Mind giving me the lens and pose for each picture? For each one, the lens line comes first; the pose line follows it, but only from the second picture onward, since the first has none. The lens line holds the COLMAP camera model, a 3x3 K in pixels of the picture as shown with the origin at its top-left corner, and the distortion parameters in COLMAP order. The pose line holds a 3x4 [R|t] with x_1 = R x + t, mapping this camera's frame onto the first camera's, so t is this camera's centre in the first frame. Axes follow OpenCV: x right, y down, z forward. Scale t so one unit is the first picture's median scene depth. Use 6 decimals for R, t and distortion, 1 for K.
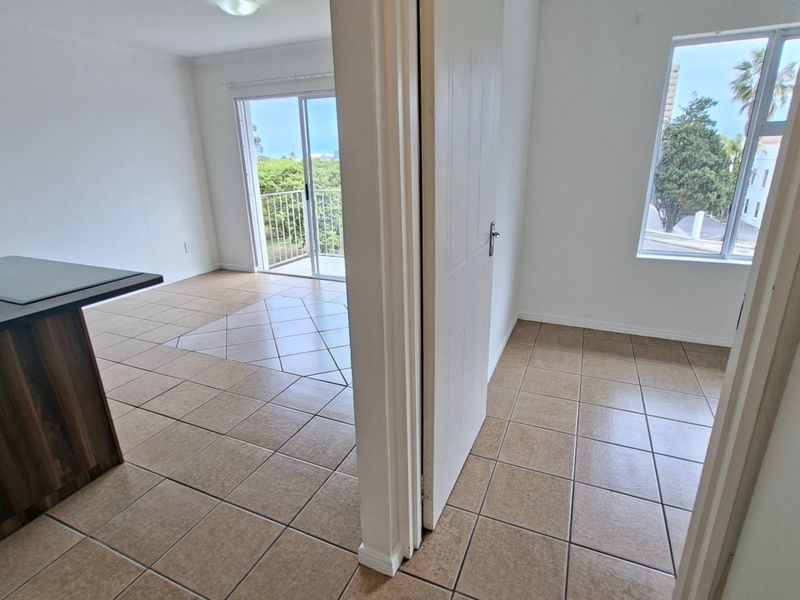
lens RADIAL K [[424.6, 0, 400.0], [0, 424.6, 300.0], [0, 0, 1]] dist [-0.002253, -0.000817]
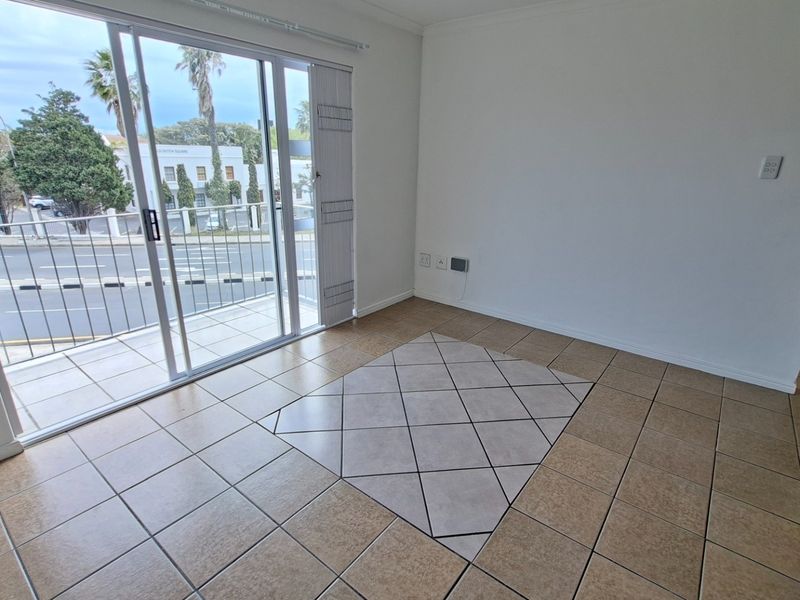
lens RADIAL K [[424.6, 0, 400.0], [0, 424.6, 300.0], [0, 0, 1]] dist [-0.002253, -0.000817]
pose [[0.233964, -0.294396, 0.926602, -0.124248], [0.284846, 0.931989, 0.224185, -0.039085], [-0.929583, 0.211488, 0.301909, 0.116518]]
